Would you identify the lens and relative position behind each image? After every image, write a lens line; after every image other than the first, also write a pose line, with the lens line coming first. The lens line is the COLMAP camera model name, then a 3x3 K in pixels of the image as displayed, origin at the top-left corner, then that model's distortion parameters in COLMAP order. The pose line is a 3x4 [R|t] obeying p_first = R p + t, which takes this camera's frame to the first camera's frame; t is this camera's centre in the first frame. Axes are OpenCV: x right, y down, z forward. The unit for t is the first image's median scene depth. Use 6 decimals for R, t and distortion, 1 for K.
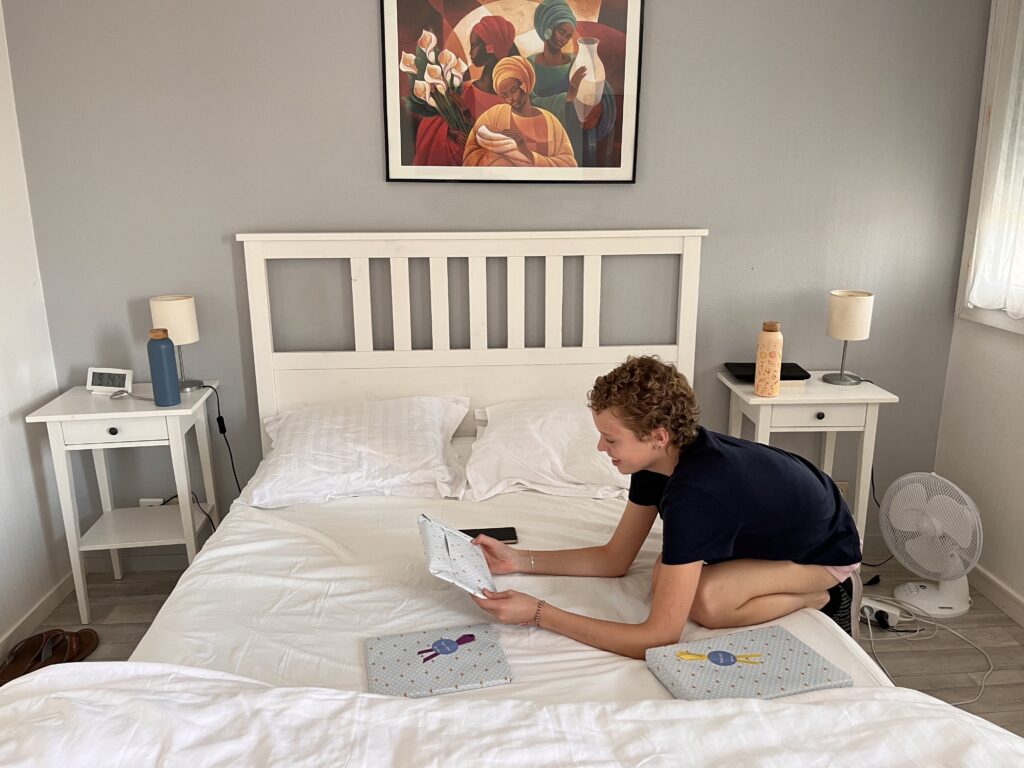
lens RADIAL K [[780.3, 0, 511.8], [0, 780.3, 384.1], [0, 0, 1]] dist [0.058222, -0.096550]
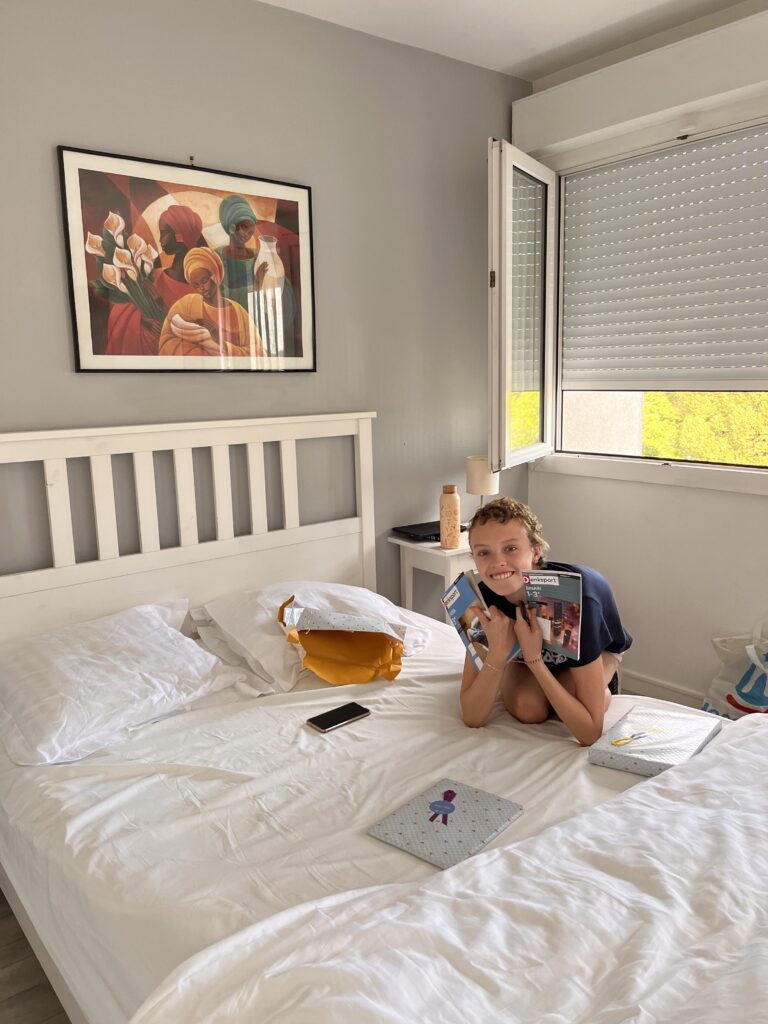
lens RADIAL K [[780.3, 0, 382.3], [0, 780.3, 516.4], [0, 0, 1]] dist [0.058222, -0.096550]
pose [[0.811785, -0.117473, 0.572018, -0.418087], [0.166067, 0.985553, -0.033276, -0.010636], [-0.559845, 0.122006, 0.819566, 0.098577]]
